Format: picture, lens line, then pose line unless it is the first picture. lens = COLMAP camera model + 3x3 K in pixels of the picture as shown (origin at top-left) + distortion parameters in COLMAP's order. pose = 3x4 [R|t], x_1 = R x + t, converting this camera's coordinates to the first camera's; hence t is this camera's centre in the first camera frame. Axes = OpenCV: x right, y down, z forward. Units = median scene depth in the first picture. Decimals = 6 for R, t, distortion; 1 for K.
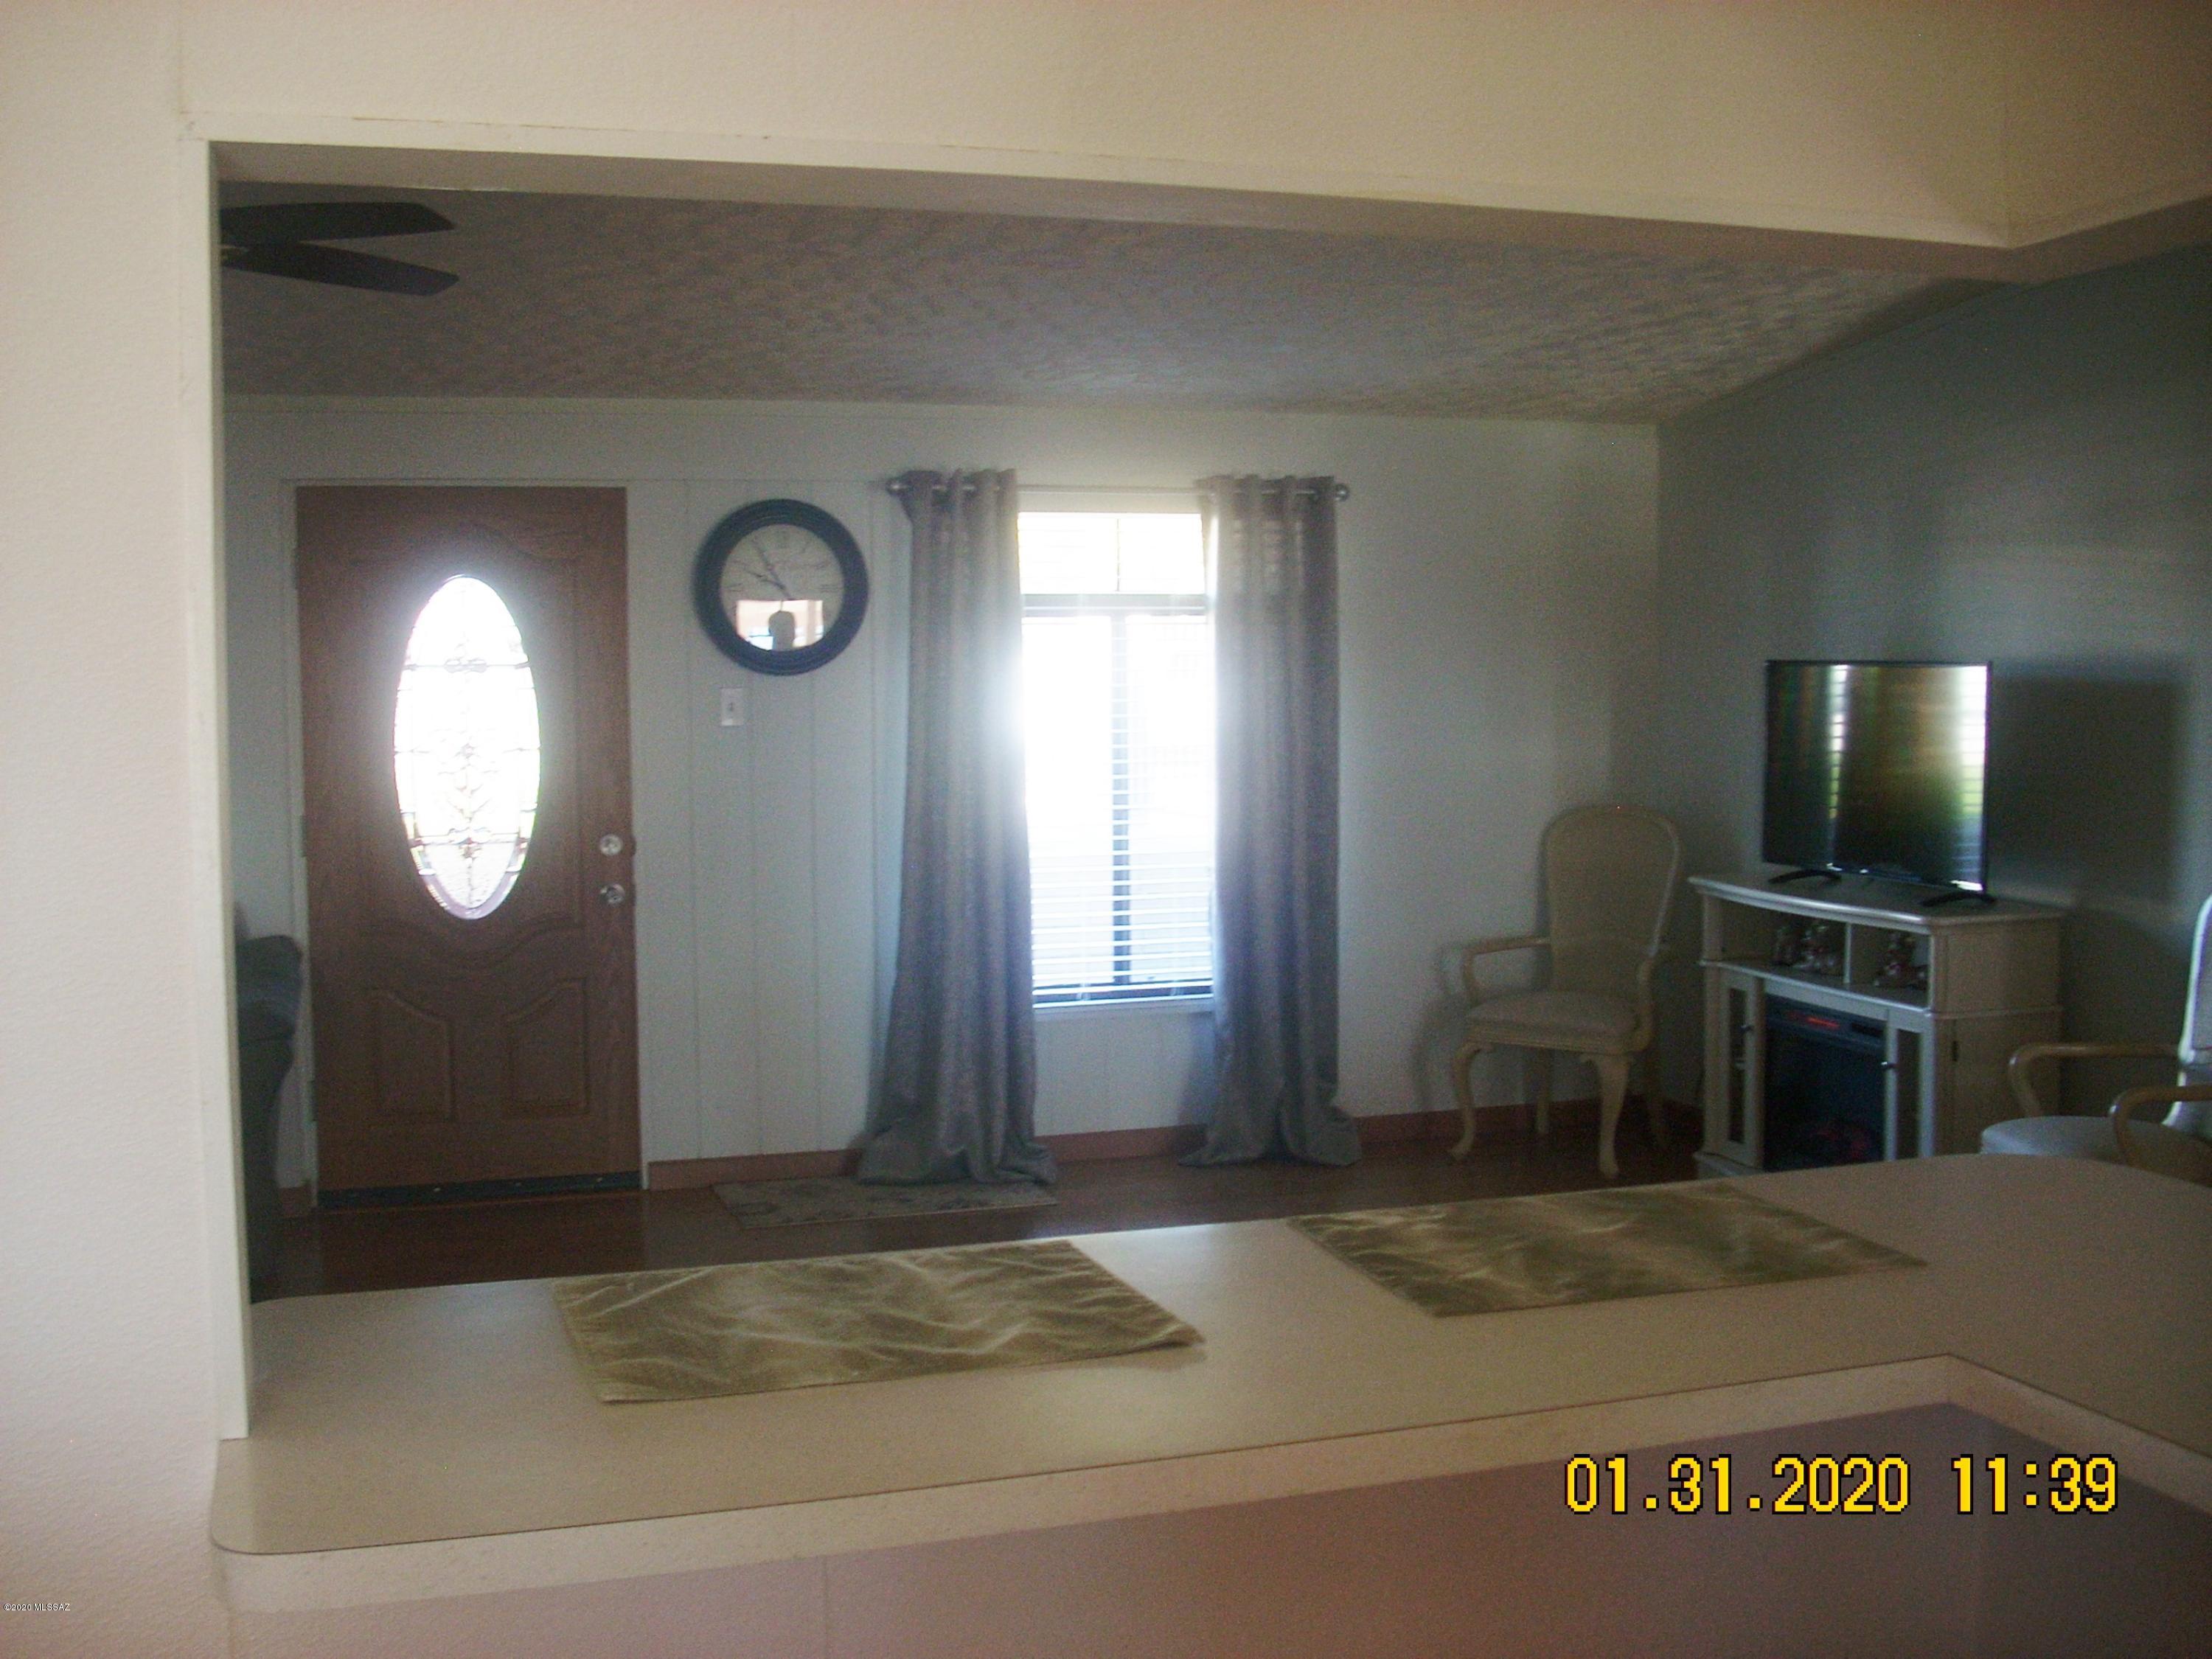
lens RADIAL K [[2384.5, 0, 1106.7], [0, 2384.5, 885.2], [0, 0, 1]] dist [-0.092670, 0.006052]
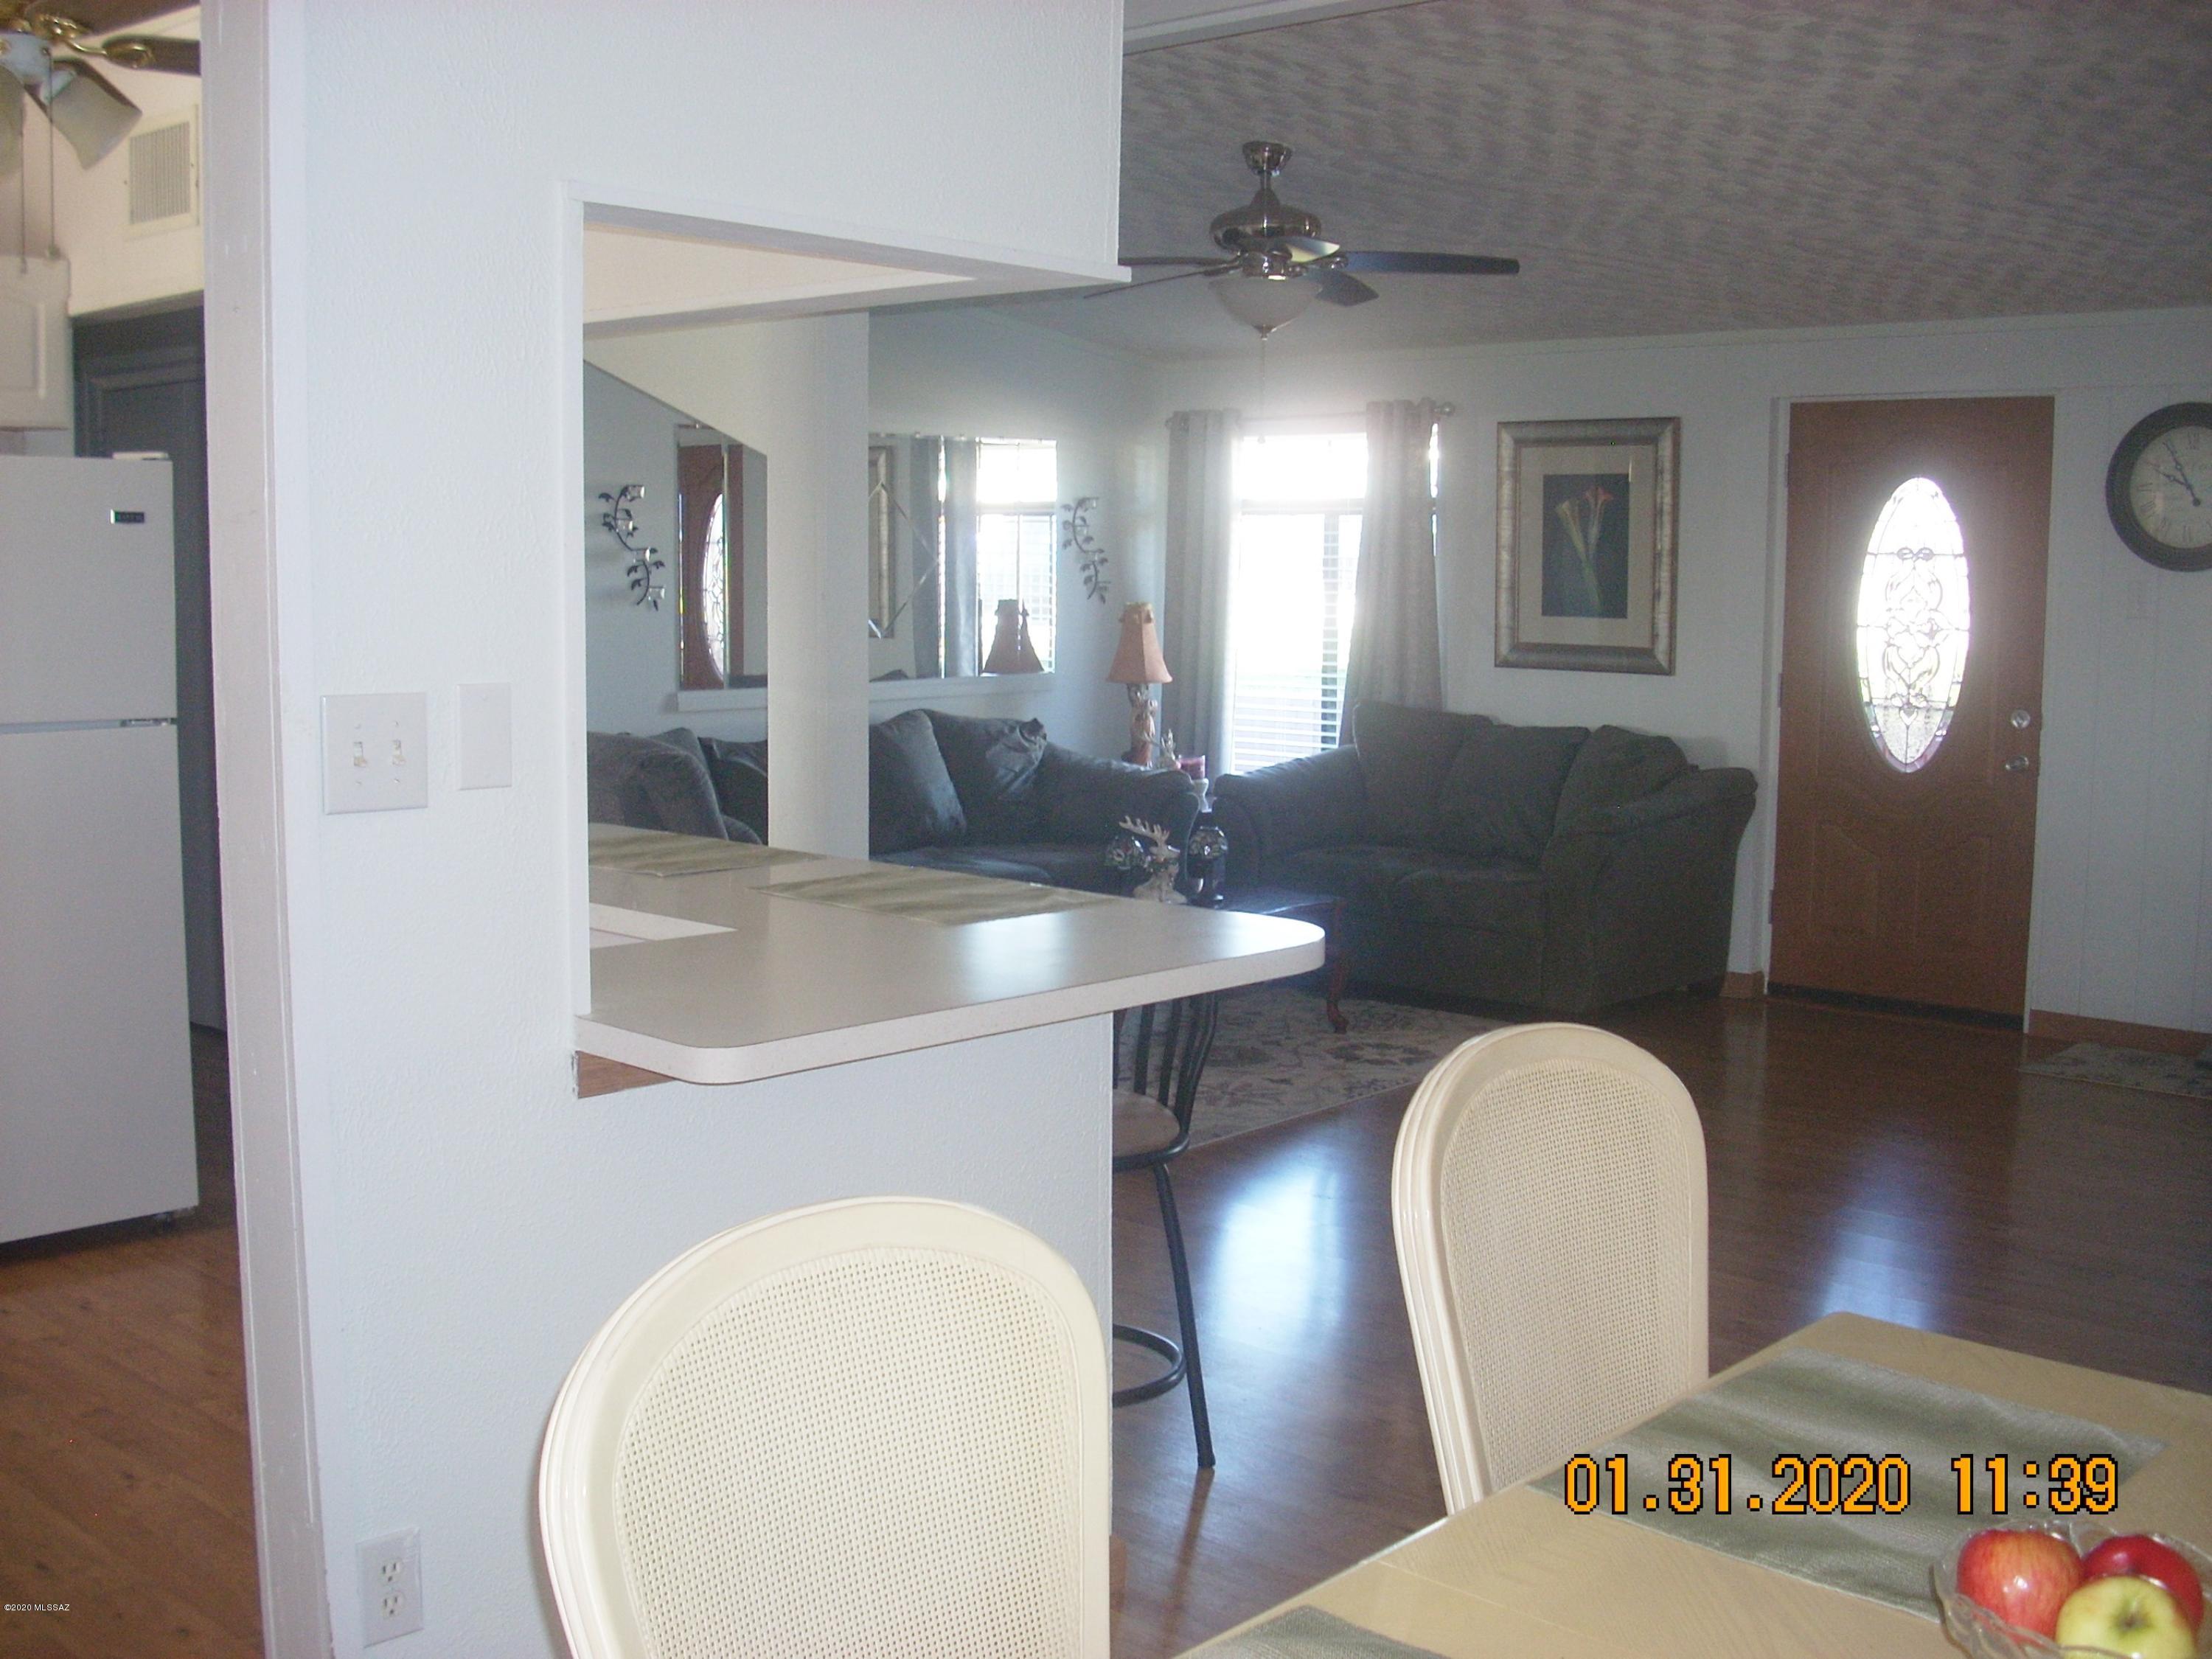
lens RADIAL K [[2360.9, 0, 1106.0], [0, 2360.9, 829.5], [0, 0, 1]] dist [-0.143019, 0.037925]
pose [[0.480813, 0.110327, -0.869855, 0.527729], [-0.091951, 0.992927, 0.075111, -0.007325], [0.871989, 0.043869, 0.487556, 0.103165]]
